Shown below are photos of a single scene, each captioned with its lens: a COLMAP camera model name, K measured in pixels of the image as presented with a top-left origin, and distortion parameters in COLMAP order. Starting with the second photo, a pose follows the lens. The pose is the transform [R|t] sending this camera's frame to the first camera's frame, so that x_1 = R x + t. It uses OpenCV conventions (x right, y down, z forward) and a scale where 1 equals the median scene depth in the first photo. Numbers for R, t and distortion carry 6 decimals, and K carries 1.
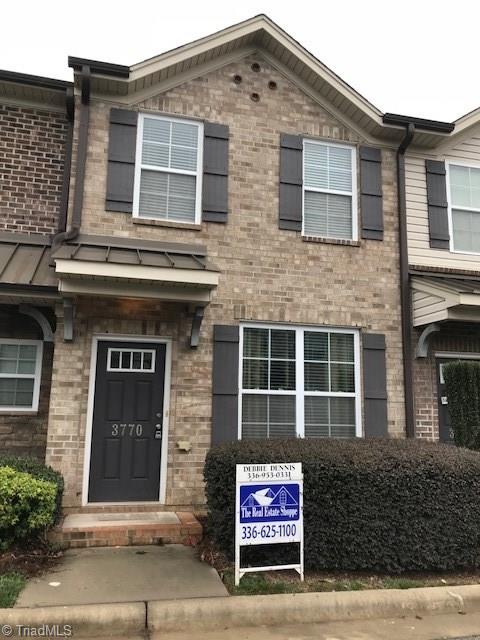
lens RADIAL K [[531.7, 0, 234.3], [0, 531.7, 321.0], [0, 0, 1]] dist [0.030723, -0.013917]
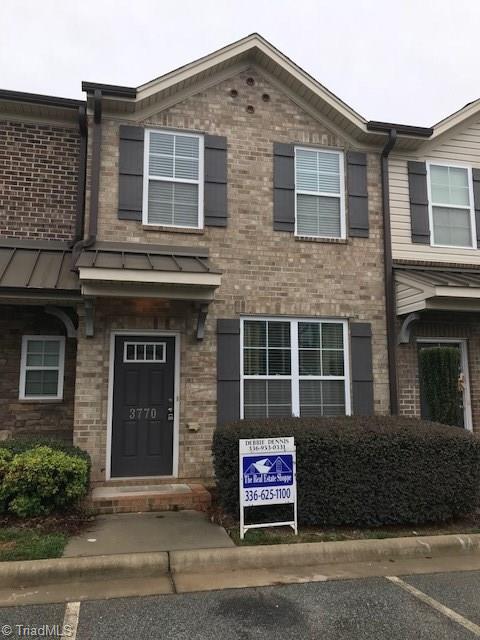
lens RADIAL K [[531.7, 0, 244.7], [0, 531.7, 317.9], [0, 0, 1]] dist [0.030723, -0.013917]
pose [[0.999653, -0.020059, 0.017079, 0.000365], [0.019620, 0.999482, 0.025506, -0.022745], [-0.017582, -0.025162, 0.999529, -0.125565]]
